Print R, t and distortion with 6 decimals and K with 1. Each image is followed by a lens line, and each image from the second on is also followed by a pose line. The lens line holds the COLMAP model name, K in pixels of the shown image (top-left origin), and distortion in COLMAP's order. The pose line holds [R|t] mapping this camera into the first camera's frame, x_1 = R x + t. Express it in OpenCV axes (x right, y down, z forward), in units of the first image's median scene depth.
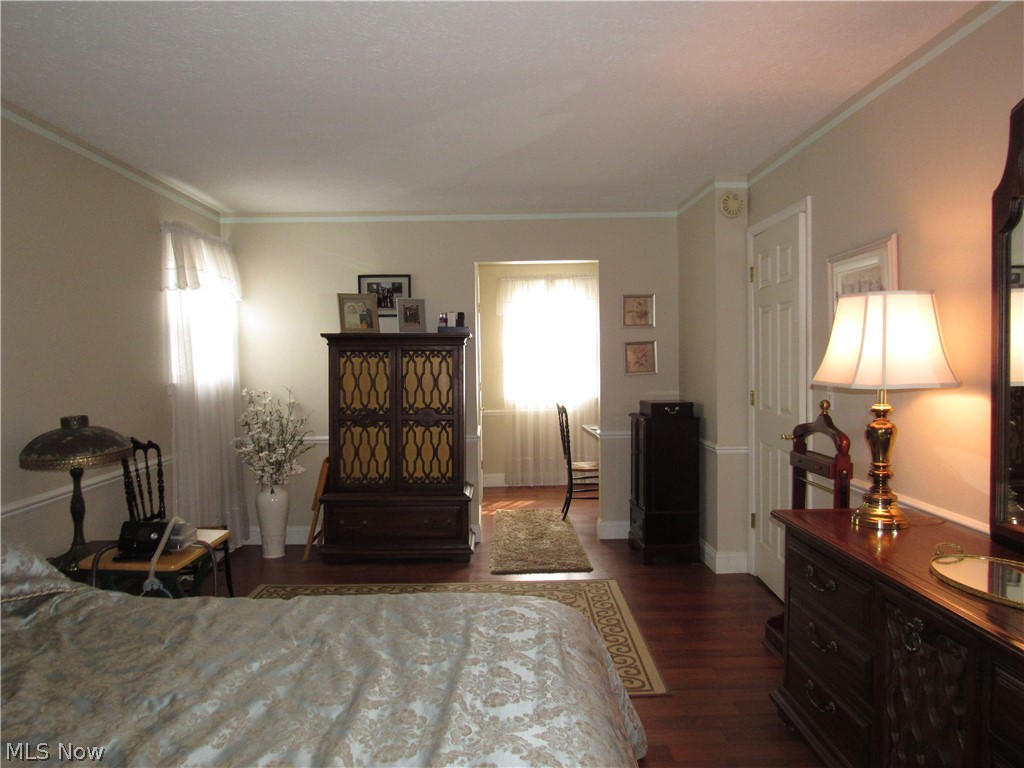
lens RADIAL K [[765.2, 0, 494.1], [0, 765.2, 382.2], [0, 0, 1]] dist [0.002636, 0.004939]
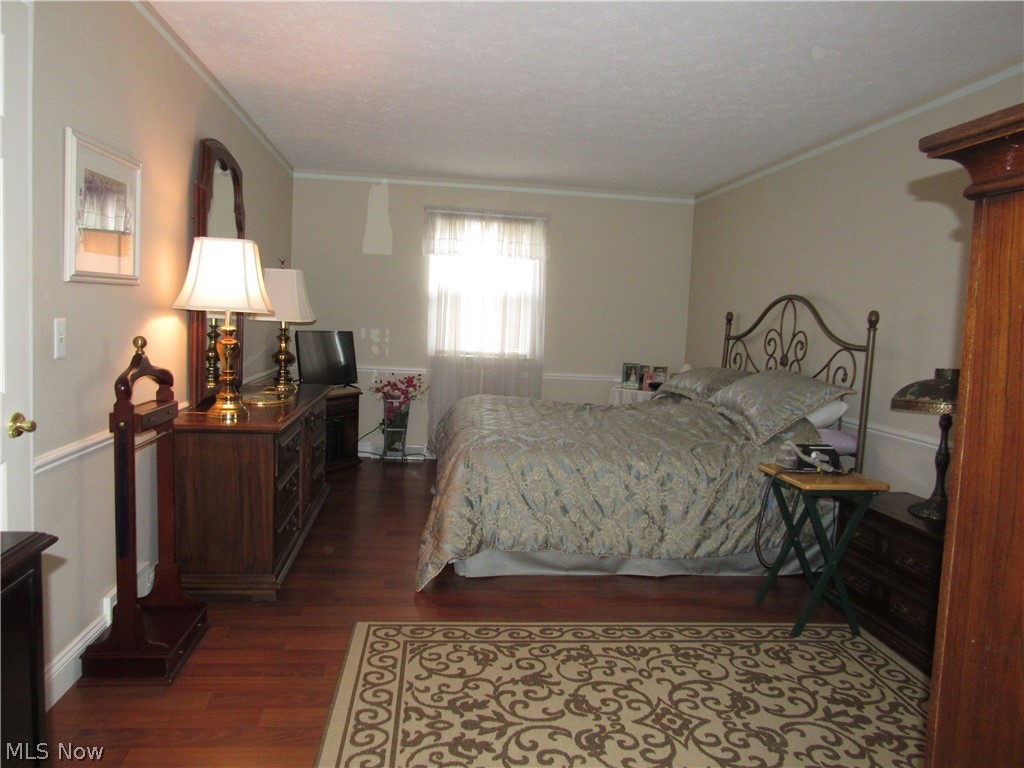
lens RADIAL K [[765.2, 0, 494.1], [0, 765.2, 382.2], [0, 0, 1]] dist [0.002636, 0.004939]
pose [[-0.994633, -0.027753, -0.099672, 0.145227], [-0.039342, 0.992439, 0.116264, -0.033198], [0.095691, 0.119561, -0.988205, 1.854959]]
